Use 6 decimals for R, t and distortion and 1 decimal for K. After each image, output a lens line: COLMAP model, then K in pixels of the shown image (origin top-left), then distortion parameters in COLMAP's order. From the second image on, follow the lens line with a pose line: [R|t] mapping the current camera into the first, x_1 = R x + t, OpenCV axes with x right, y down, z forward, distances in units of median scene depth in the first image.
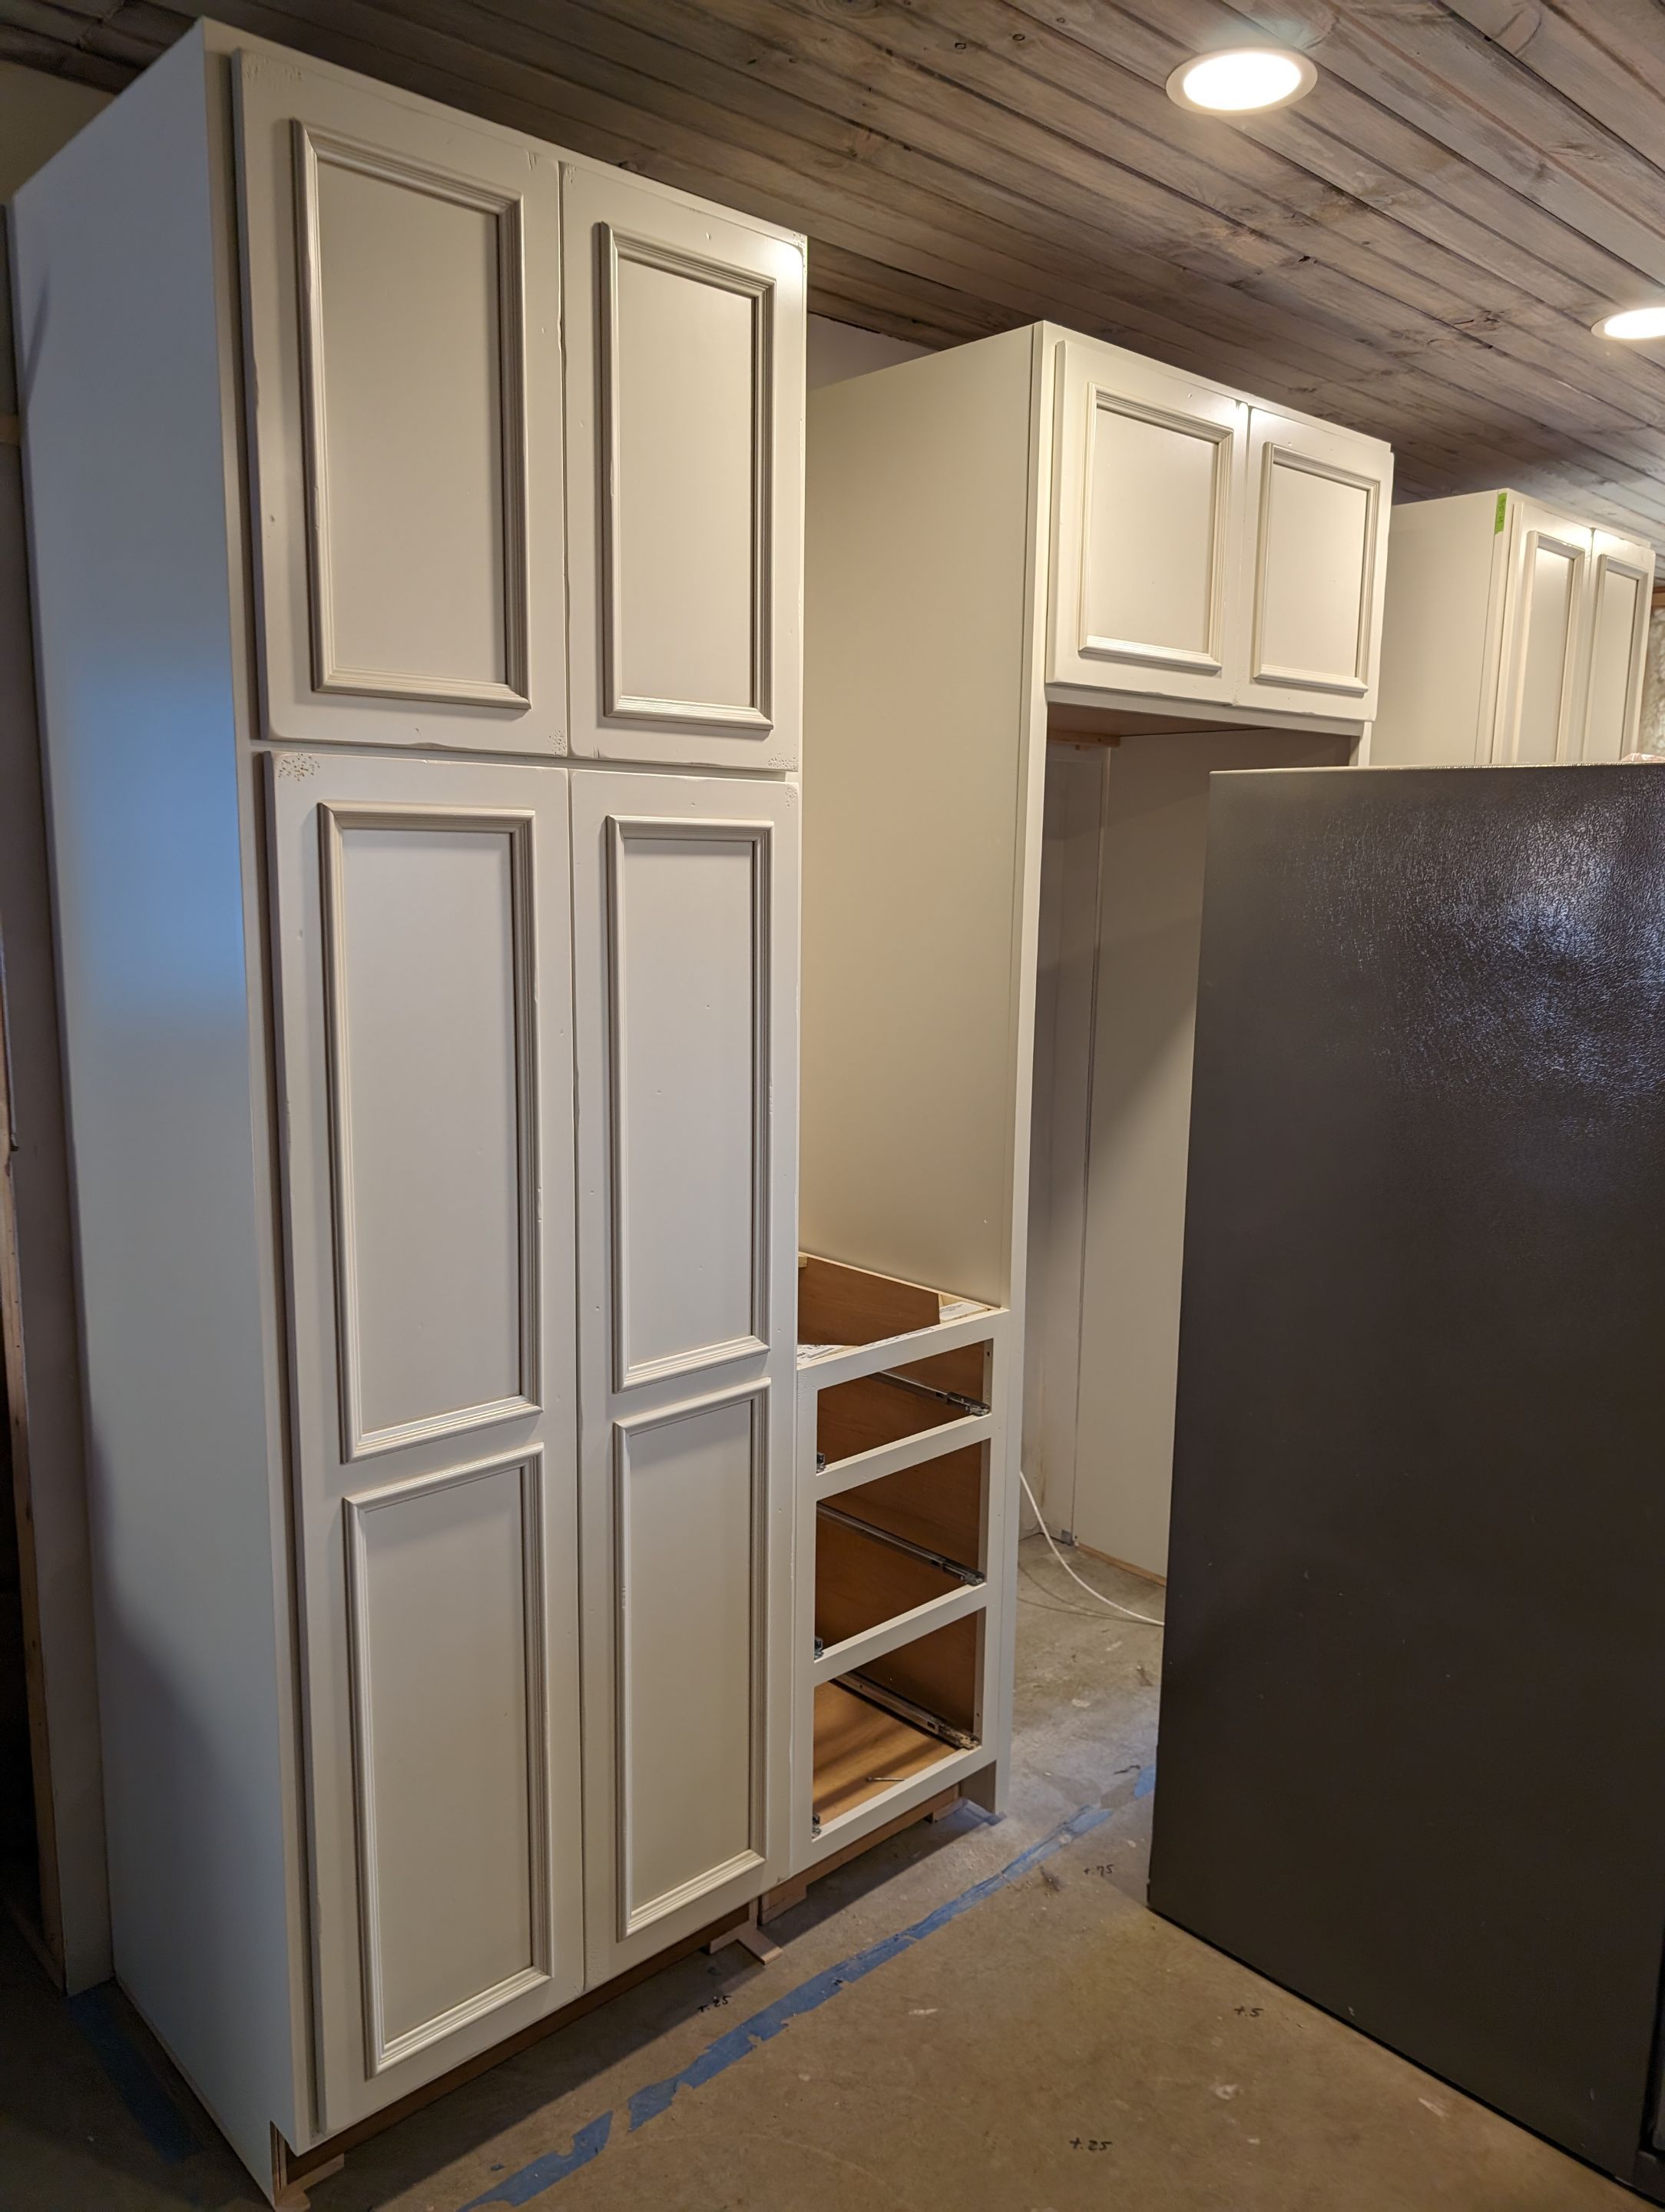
lens RADIAL K [[1596.6, 0, 834.4], [0, 1596.6, 1102.1], [0, 0, 1]] dist [0.014050, -0.016523]
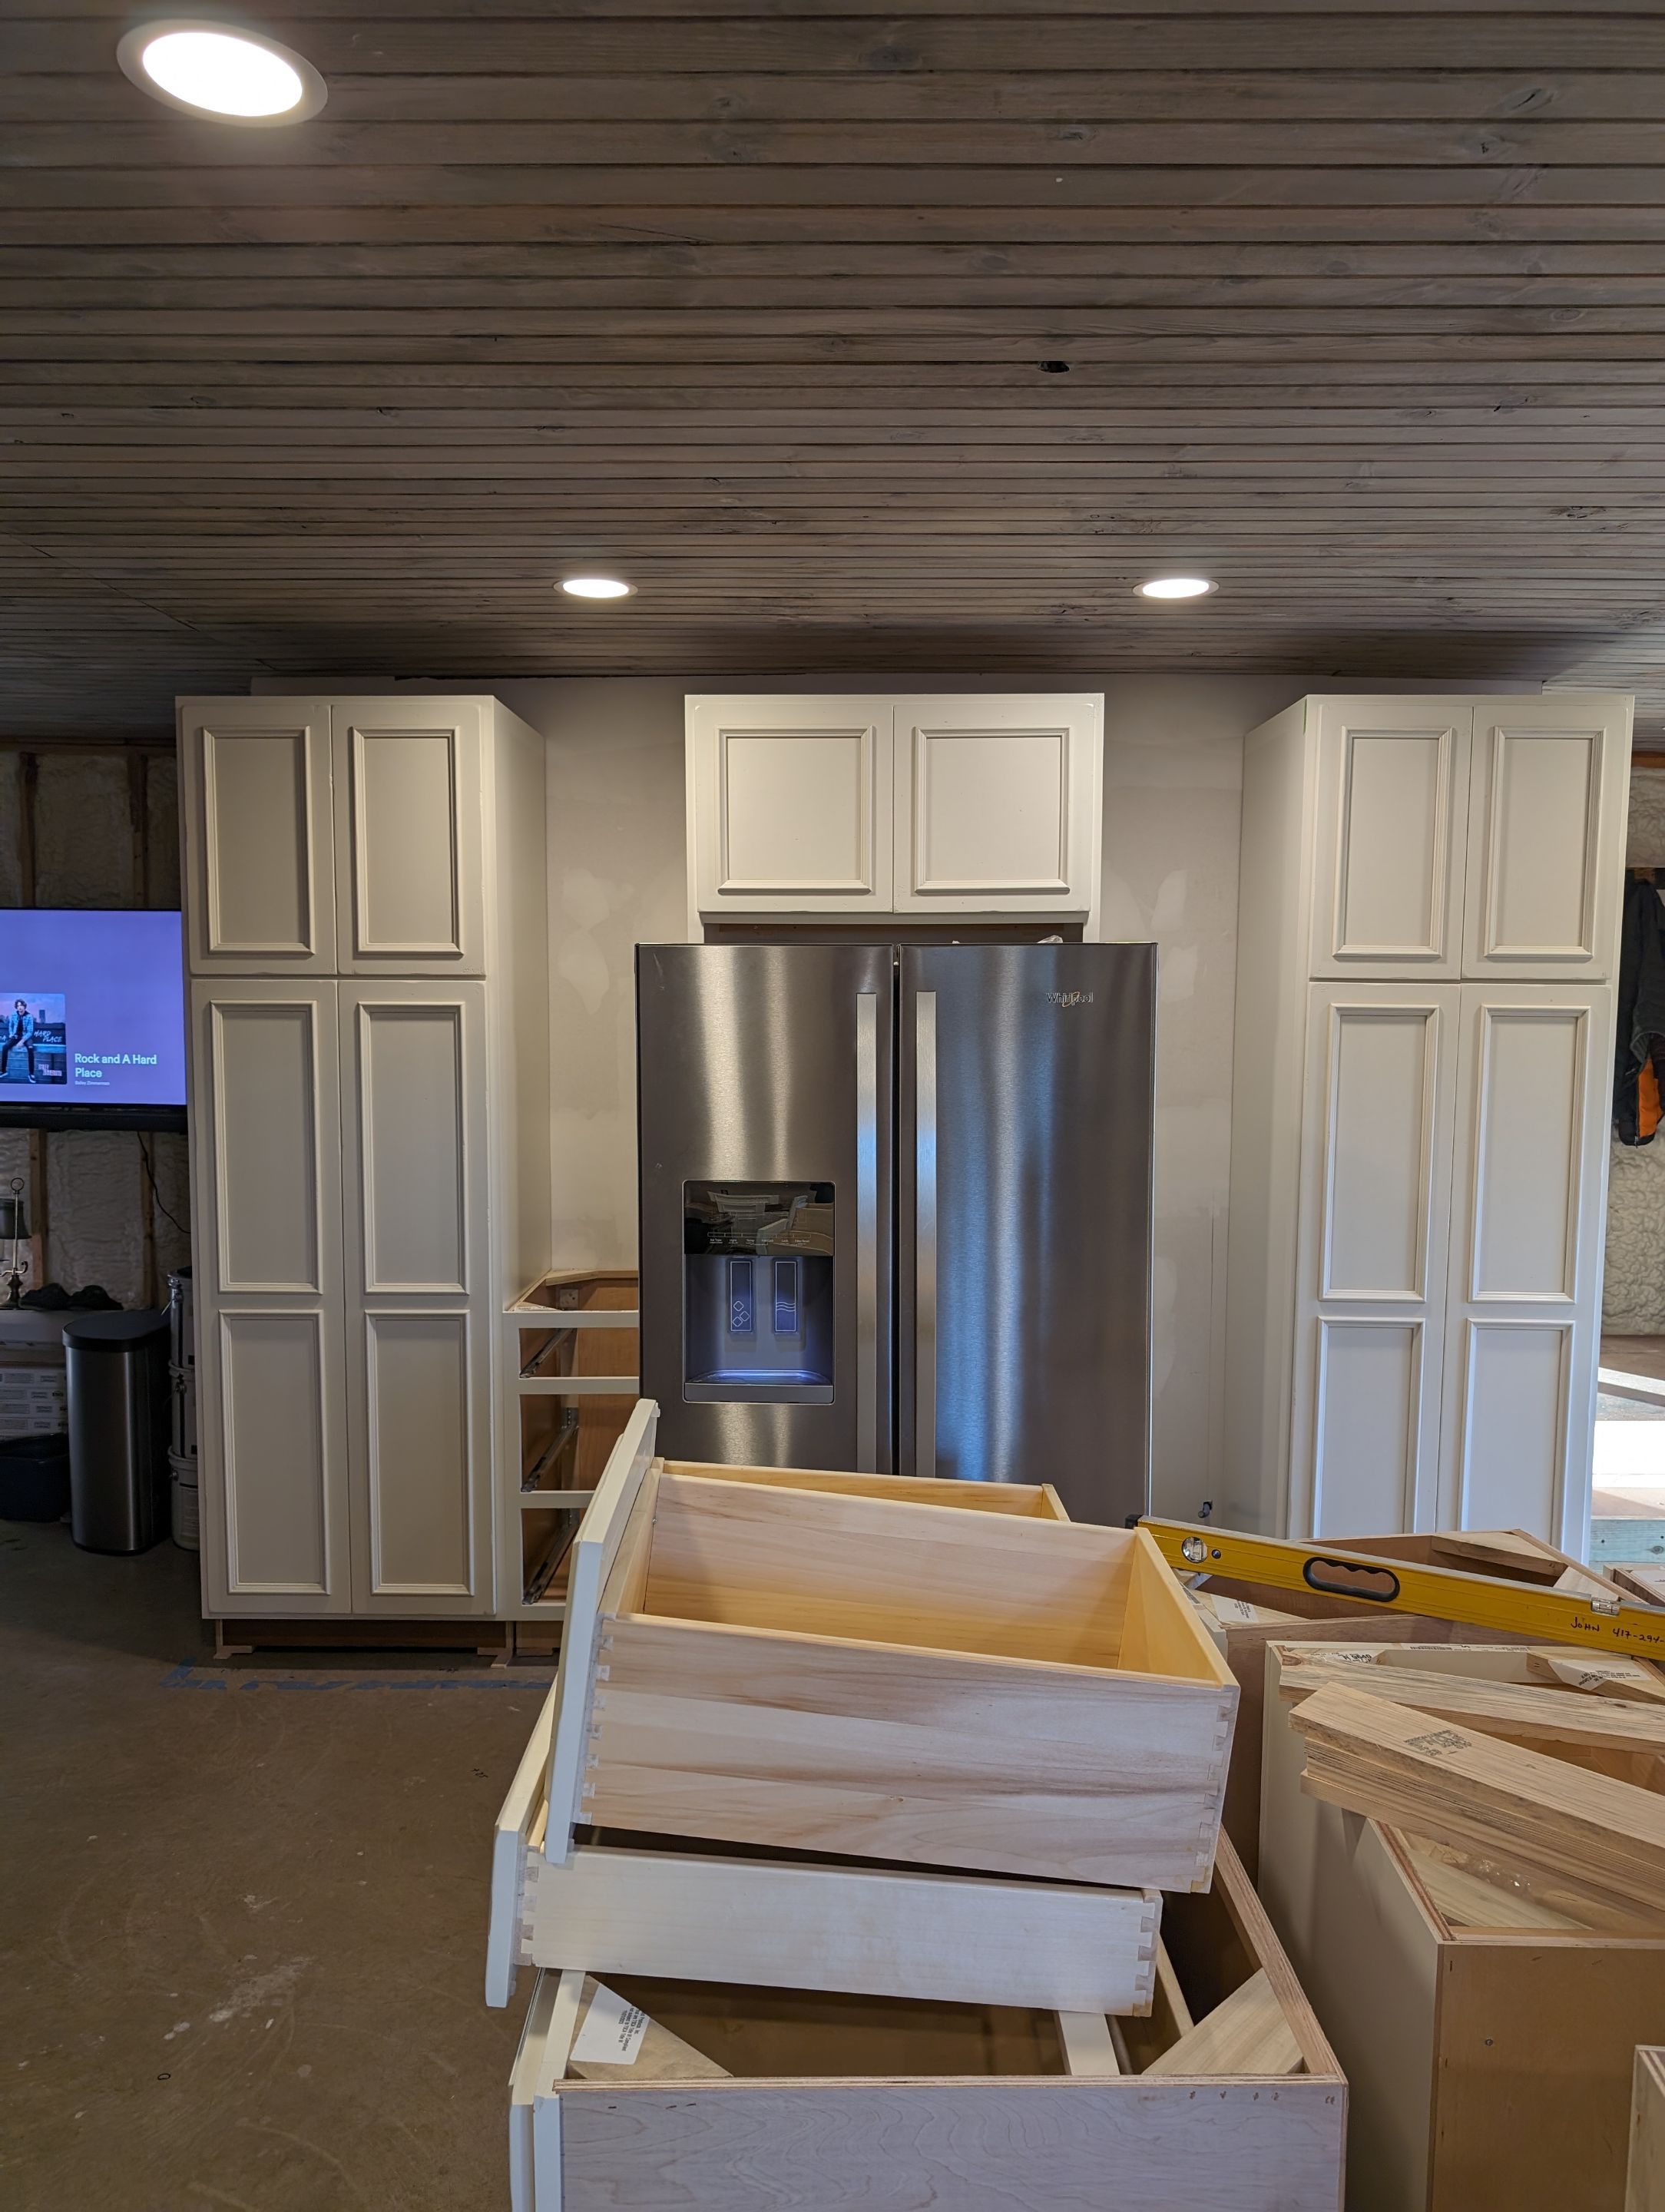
lens RADIAL K [[1596.6, 0, 824.0], [0, 1596.6, 1113.5], [0, 0, 1]] dist [0.014050, -0.016523]
pose [[0.725413, 0.046677, -0.686729, 1.557087], [-0.098736, 0.994436, -0.036706, -0.020965], [0.681196, 0.094432, 0.725986, -0.052999]]
